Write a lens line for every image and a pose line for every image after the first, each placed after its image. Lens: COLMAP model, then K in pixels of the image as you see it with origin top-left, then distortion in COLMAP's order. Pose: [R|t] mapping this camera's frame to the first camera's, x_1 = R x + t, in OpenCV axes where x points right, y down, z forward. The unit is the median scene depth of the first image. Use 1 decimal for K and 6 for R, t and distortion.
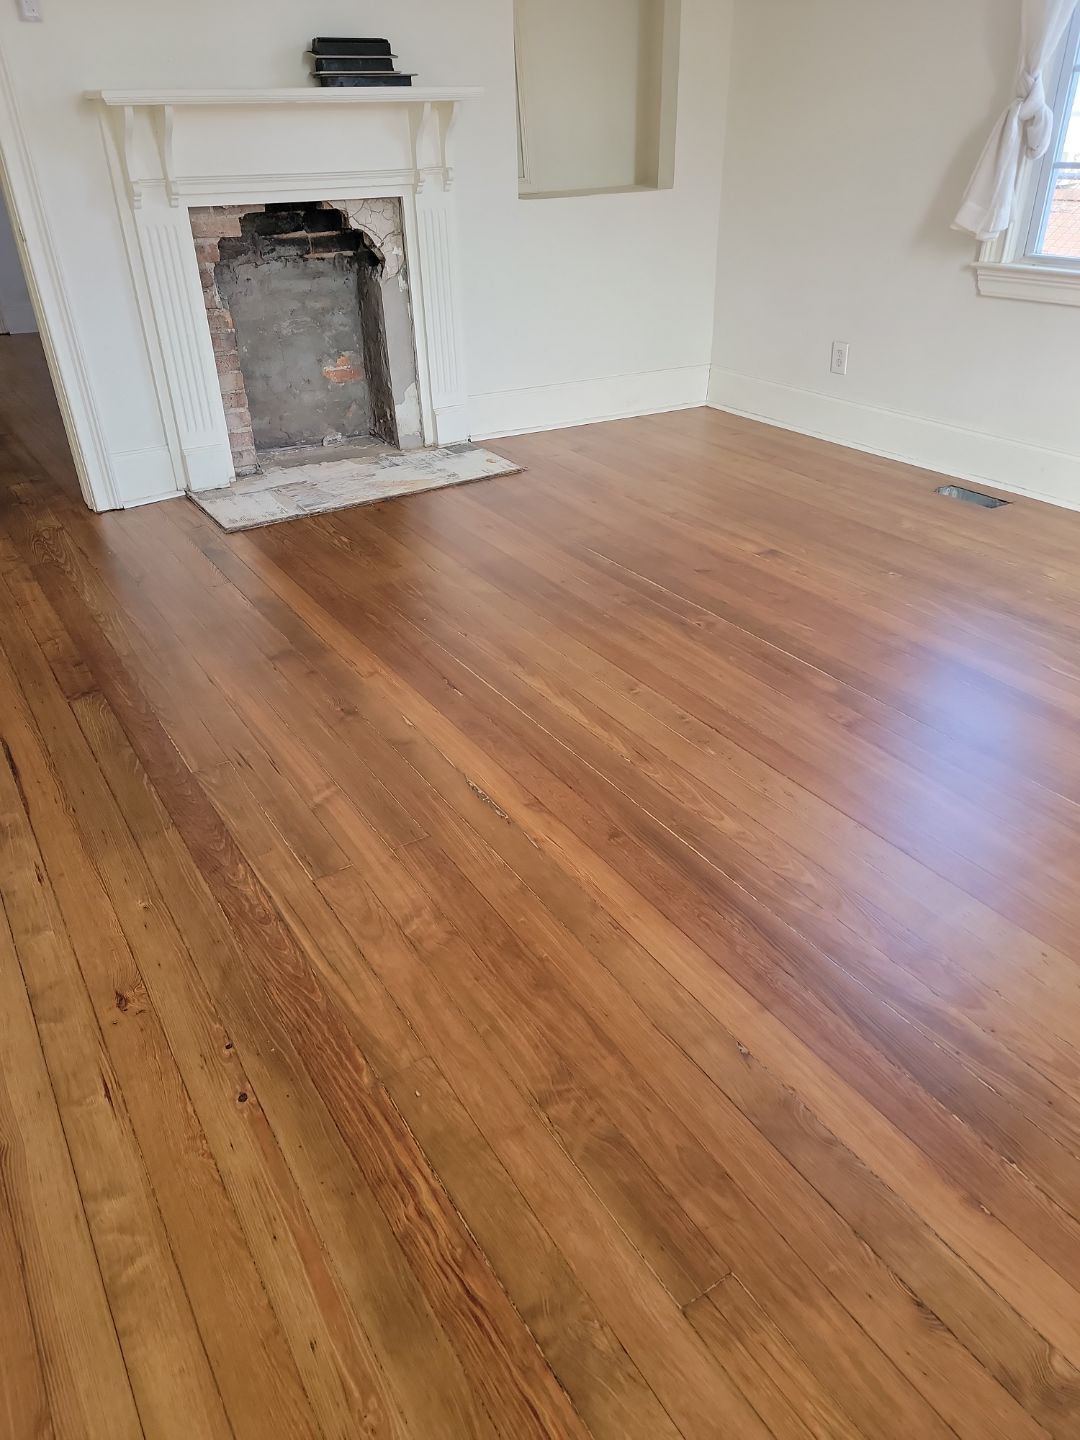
lens RADIAL K [[1007.3, 0, 528.1], [0, 1007.3, 717.7], [0, 0, 1]] dist [0.076505, -0.068973]
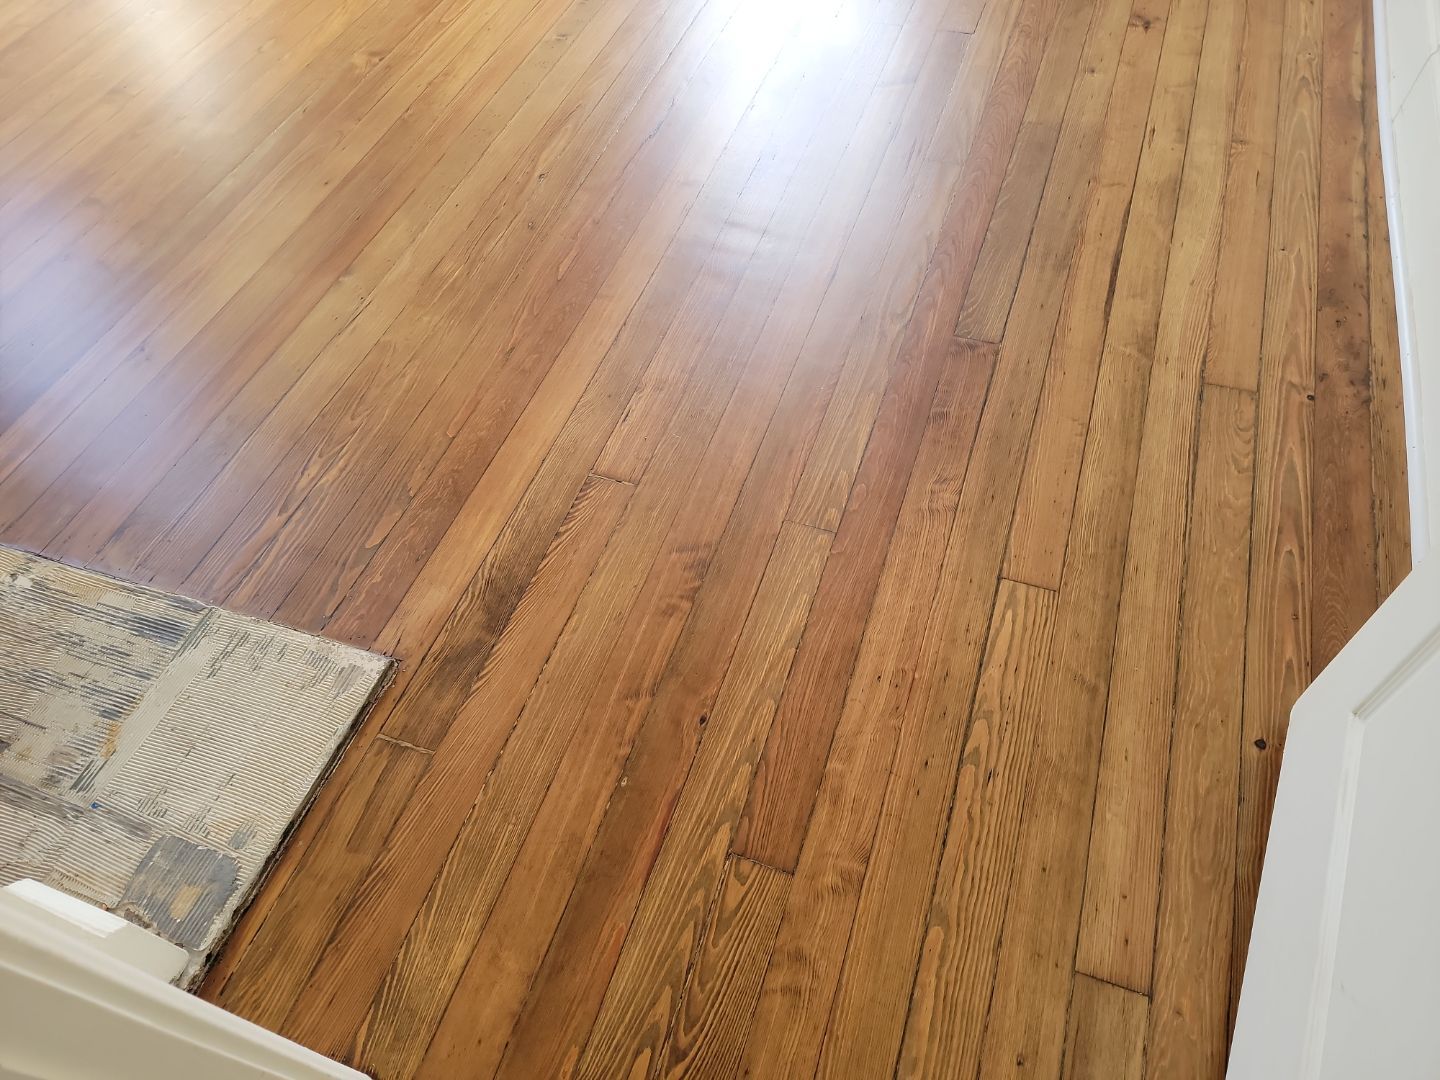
lens RADIAL K [[1007.3, 0, 720.0], [0, 1007.3, 540.0], [0, 0, 1]] dist [0.076505, -0.068973]
pose [[-0.624597, -0.592230, 0.509060, -0.658098], [0.453415, 0.255723, 0.853827, -0.570640], [-0.635841, 0.764113, 0.108802, 0.988869]]
